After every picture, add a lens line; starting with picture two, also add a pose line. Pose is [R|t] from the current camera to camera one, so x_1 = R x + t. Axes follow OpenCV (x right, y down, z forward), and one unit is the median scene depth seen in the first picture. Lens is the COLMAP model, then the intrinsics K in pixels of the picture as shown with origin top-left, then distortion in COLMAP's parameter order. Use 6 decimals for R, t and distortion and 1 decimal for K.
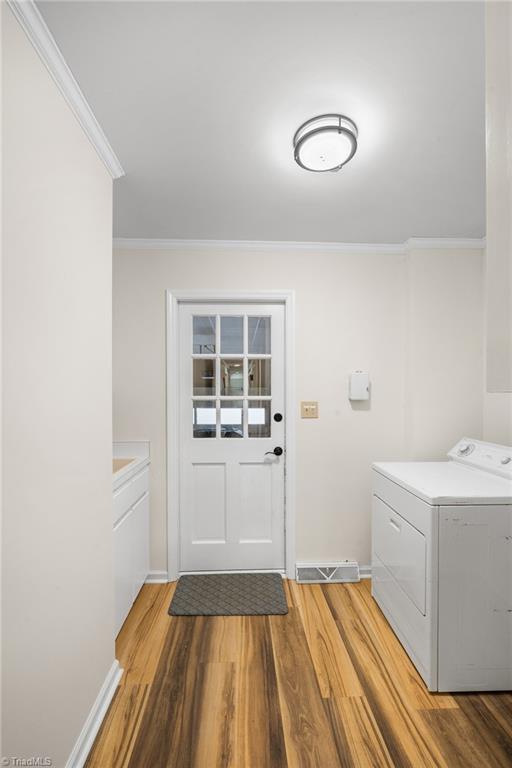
lens RADIAL K [[336.4, 0, 250.9], [0, 336.4, 384.5], [0, 0, 1]] dist [-0.018918, 0.000398]
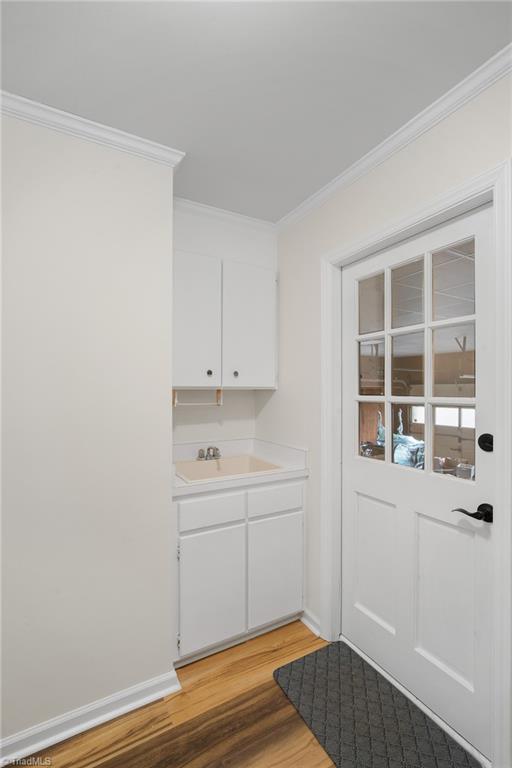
lens RADIAL K [[336.4, 0, 256.2], [0, 336.4, 384.9], [0, 0, 1]] dist [-0.018918, 0.000398]
pose [[0.462303, -0.014171, -0.886609, 0.417265], [0.015962, 0.999843, -0.007659, 0.017418], [0.886578, -0.010611, 0.462457, 0.585165]]
